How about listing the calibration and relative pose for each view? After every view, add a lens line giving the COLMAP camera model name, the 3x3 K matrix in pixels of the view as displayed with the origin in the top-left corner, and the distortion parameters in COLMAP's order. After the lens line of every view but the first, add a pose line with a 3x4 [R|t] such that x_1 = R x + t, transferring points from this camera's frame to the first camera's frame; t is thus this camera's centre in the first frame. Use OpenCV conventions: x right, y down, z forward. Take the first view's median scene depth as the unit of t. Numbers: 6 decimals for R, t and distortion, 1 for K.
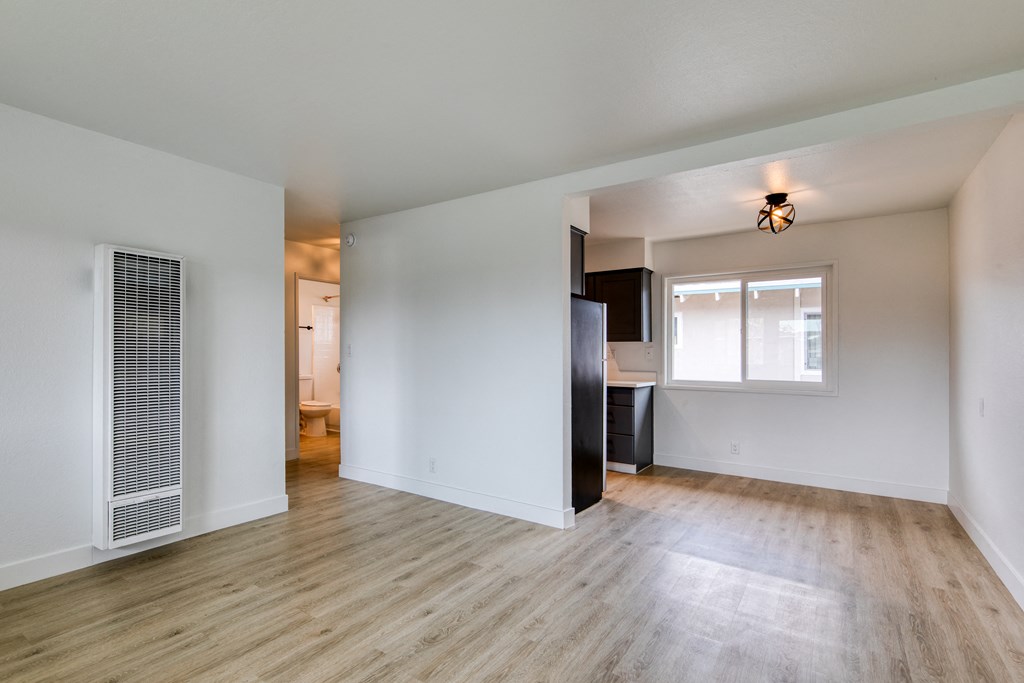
lens RADIAL K [[493.9, 0, 485.6], [0, 493.9, 346.0], [0, 0, 1]] dist [0.008978, -0.000099]
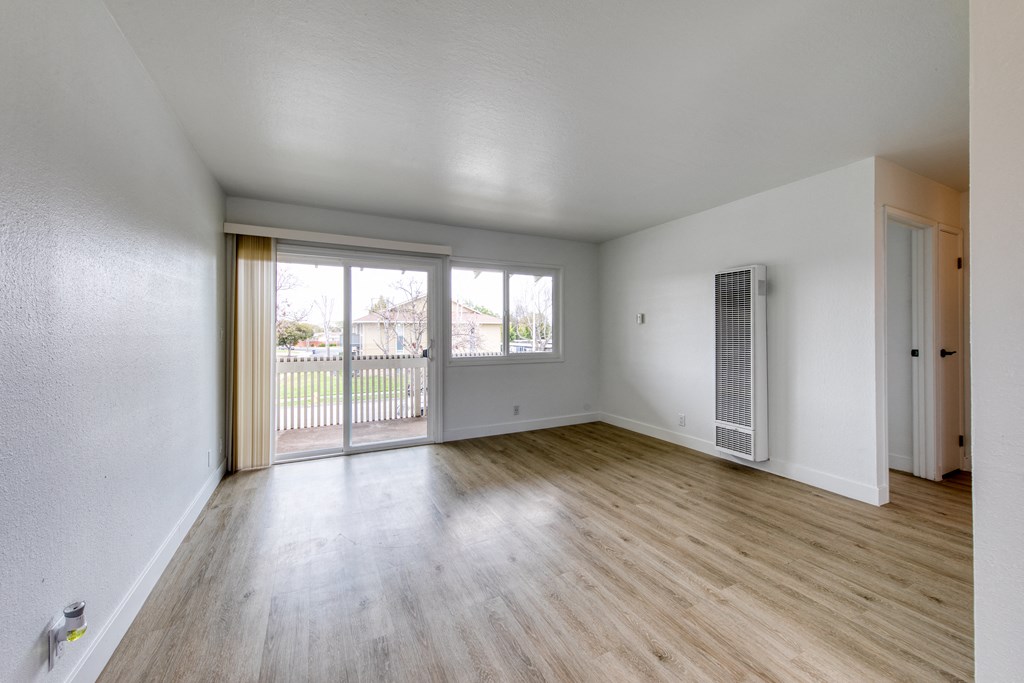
lens RADIAL K [[379.3, 0, 520.7], [0, 379.3, 336.5], [0, 0, 1]] dist [0.002139, -0.000031]
pose [[-0.436876, -0.000636, -0.899522, 0.604260], [0.010698, 0.999925, -0.005902, 0.017509], [0.899458, -0.012201, -0.436836, 0.826181]]
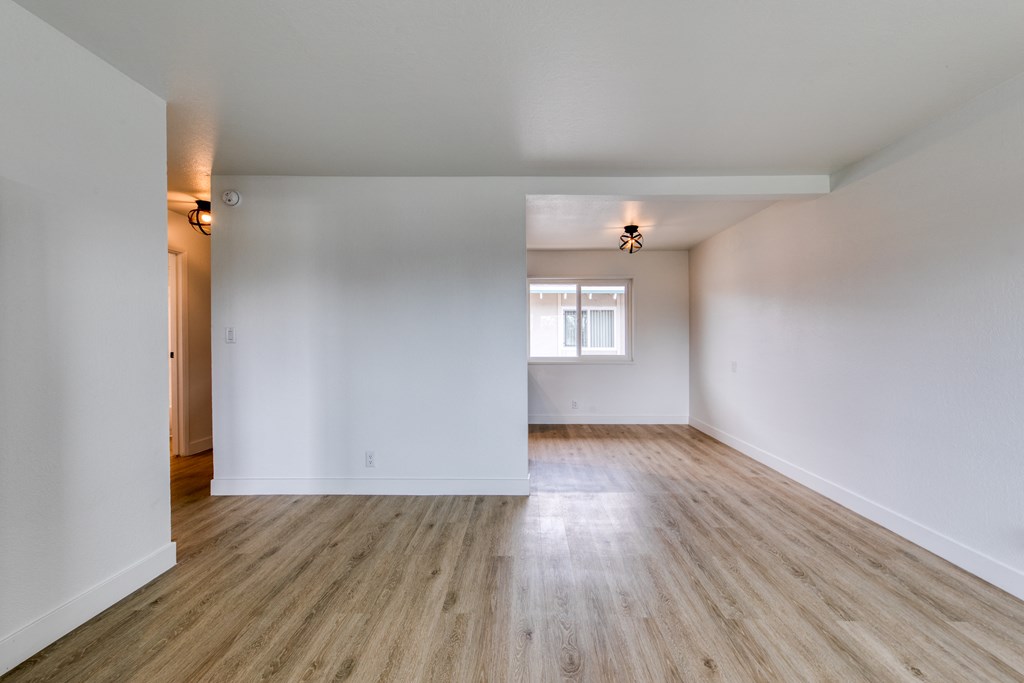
lens RADIAL K [[379.3, 0, 520.7], [0, 379.3, 336.5], [0, 0, 1]] dist [0.002139, -0.000031]
pose [[0.814766, -0.005292, 0.579765, -0.359683], [-0.003212, 0.999902, 0.013641, -0.000427], [-0.579780, -0.012976, 0.814669, 0.322792]]
